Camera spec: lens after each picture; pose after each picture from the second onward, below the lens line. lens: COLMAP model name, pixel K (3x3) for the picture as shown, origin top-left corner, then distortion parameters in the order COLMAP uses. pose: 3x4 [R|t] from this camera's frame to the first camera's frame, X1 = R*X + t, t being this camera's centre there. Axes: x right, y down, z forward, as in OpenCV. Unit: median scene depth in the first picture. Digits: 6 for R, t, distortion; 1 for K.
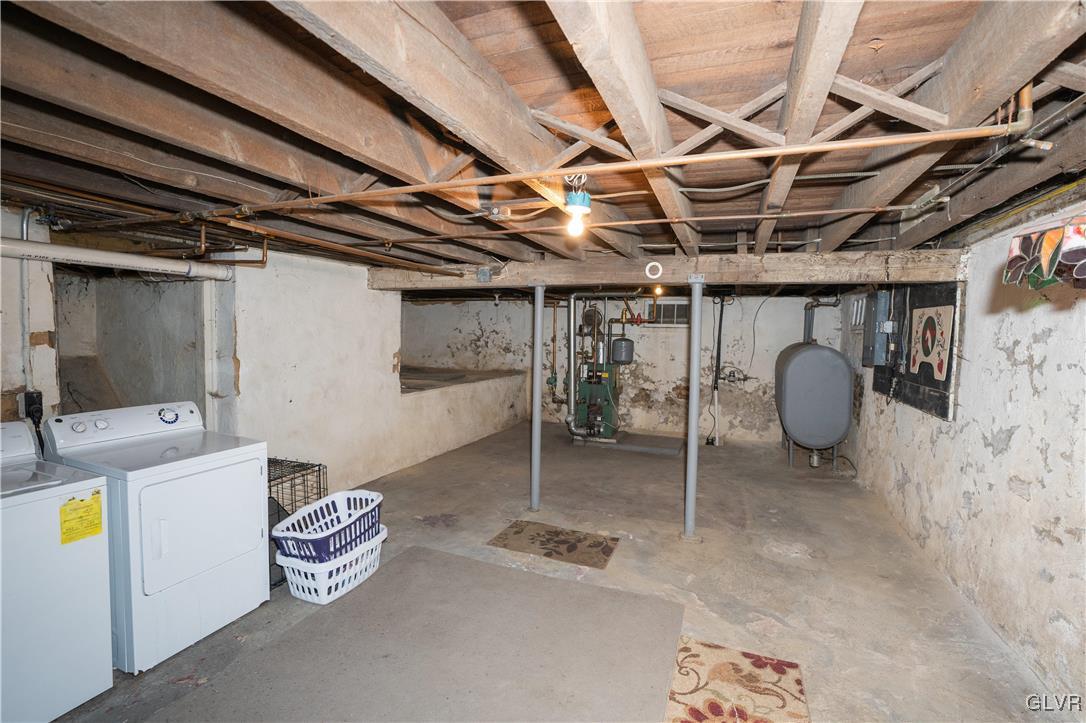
lens RADIAL K [[495.5, 0, 537.8], [0, 495.5, 360.3], [0, 0, 1]] dist [-0.011589, 0.001510]
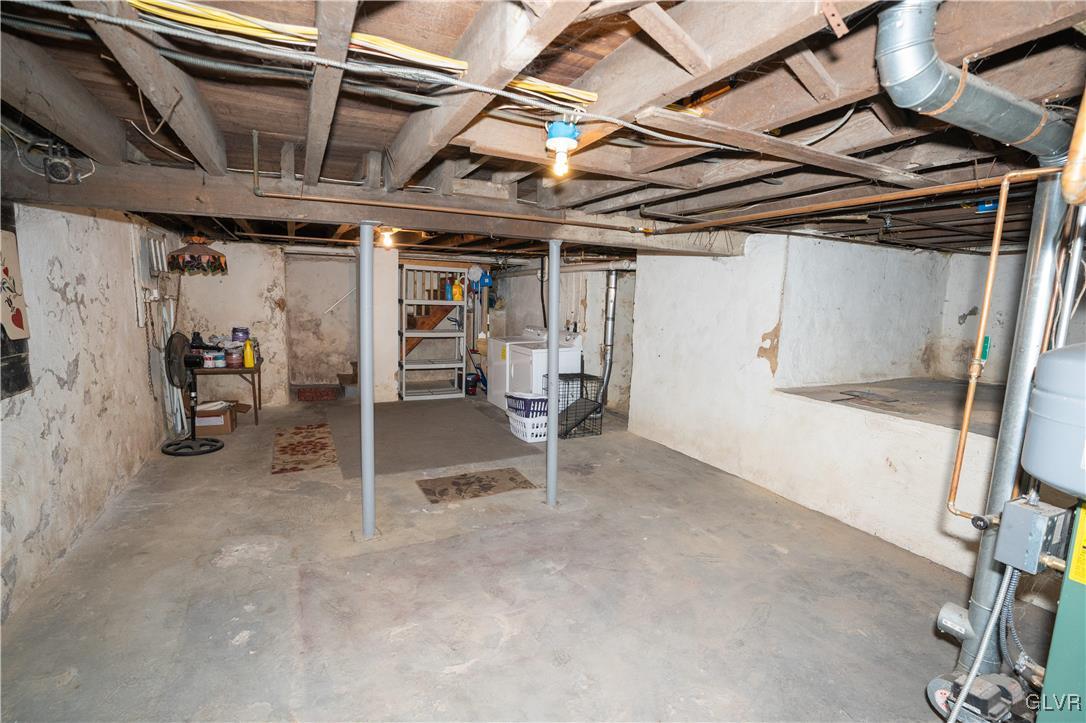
lens RADIAL K [[495.5, 0, 536.7], [0, 495.5, 368.8], [0, 0, 1]] dist [-0.011589, 0.001510]
pose [[-0.673719, 0.068542, -0.735802, 0.746286], [-0.079964, 0.983081, 0.164795, -0.082375], [0.734648, 0.169863, -0.656840, 1.794735]]
